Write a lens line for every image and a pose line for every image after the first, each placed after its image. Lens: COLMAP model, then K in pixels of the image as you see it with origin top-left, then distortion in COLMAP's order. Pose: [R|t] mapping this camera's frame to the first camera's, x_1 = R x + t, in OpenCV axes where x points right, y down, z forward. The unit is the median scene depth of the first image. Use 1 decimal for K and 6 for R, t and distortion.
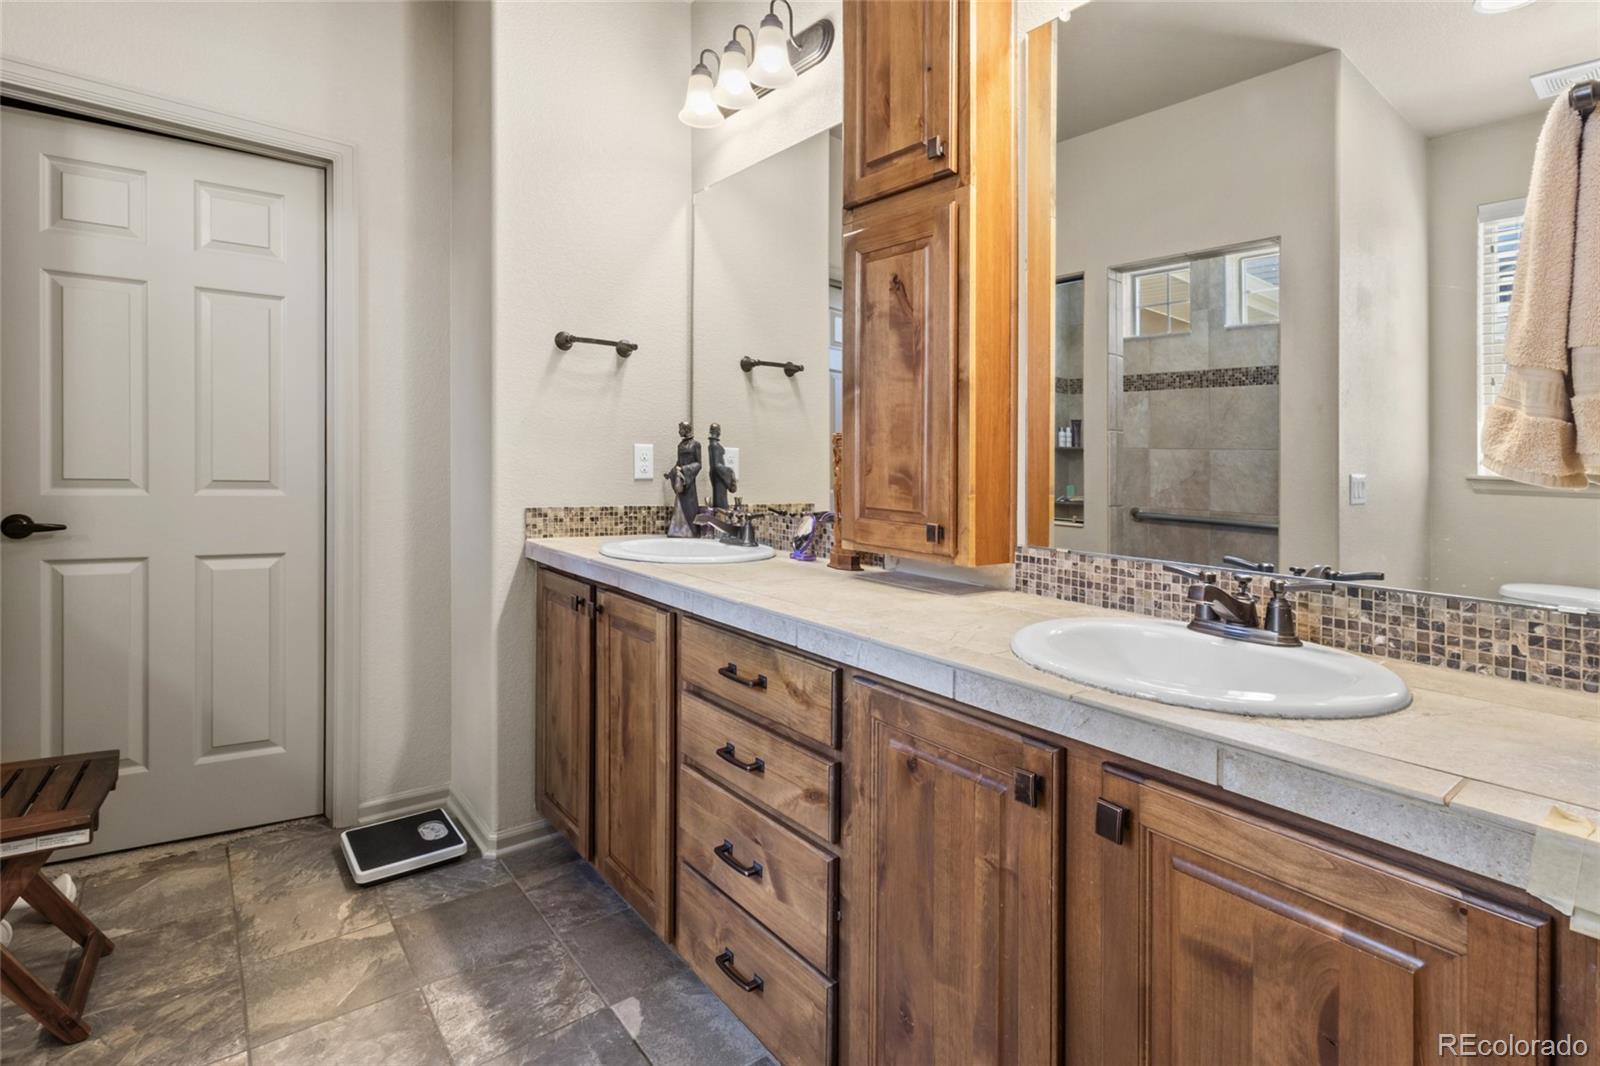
lens RADIAL K [[766.9, 0, 796.4], [0, 766.9, 487.2], [0, 0, 1]] dist [-0.000804, -0.000421]
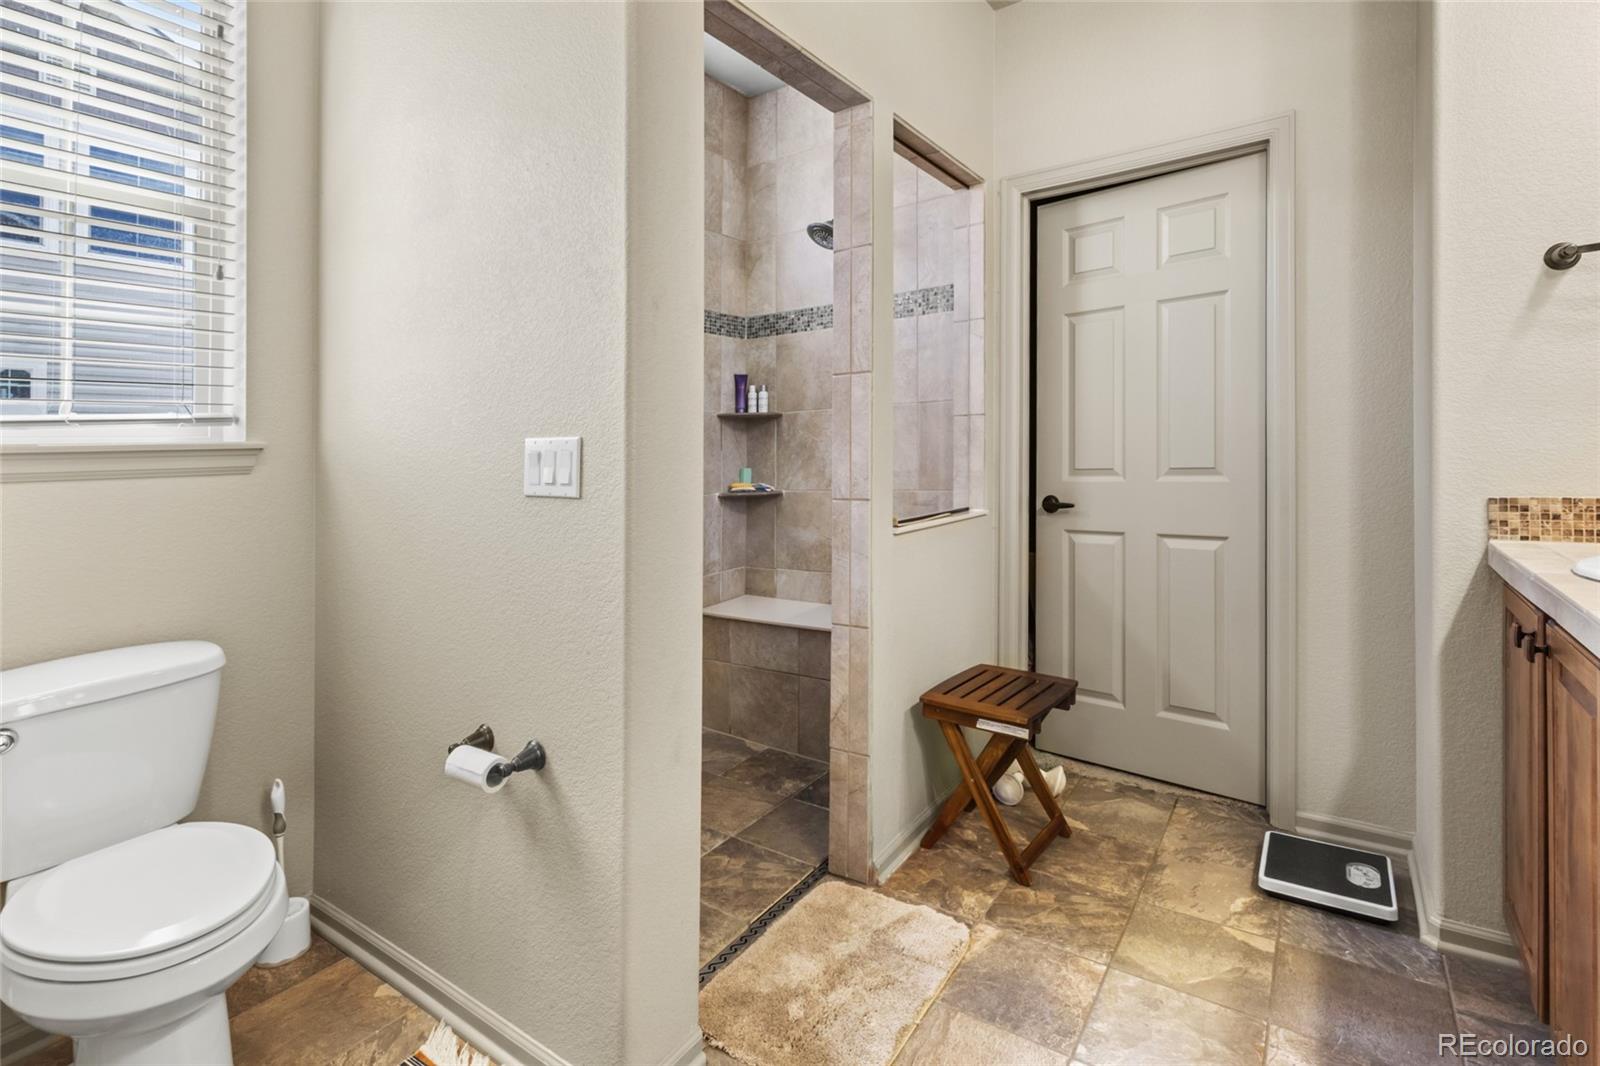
lens RADIAL K [[776.1, 0, 787.6], [0, 776.1, 461.8], [0, 0, 1]] dist [0.003065, 0.000494]
pose [[0.265883, -0.025753, -0.963661, 0.210839], [0.013113, 0.999647, -0.023096, 0.000862], [0.963916, -0.006496, 0.266127, 0.166609]]
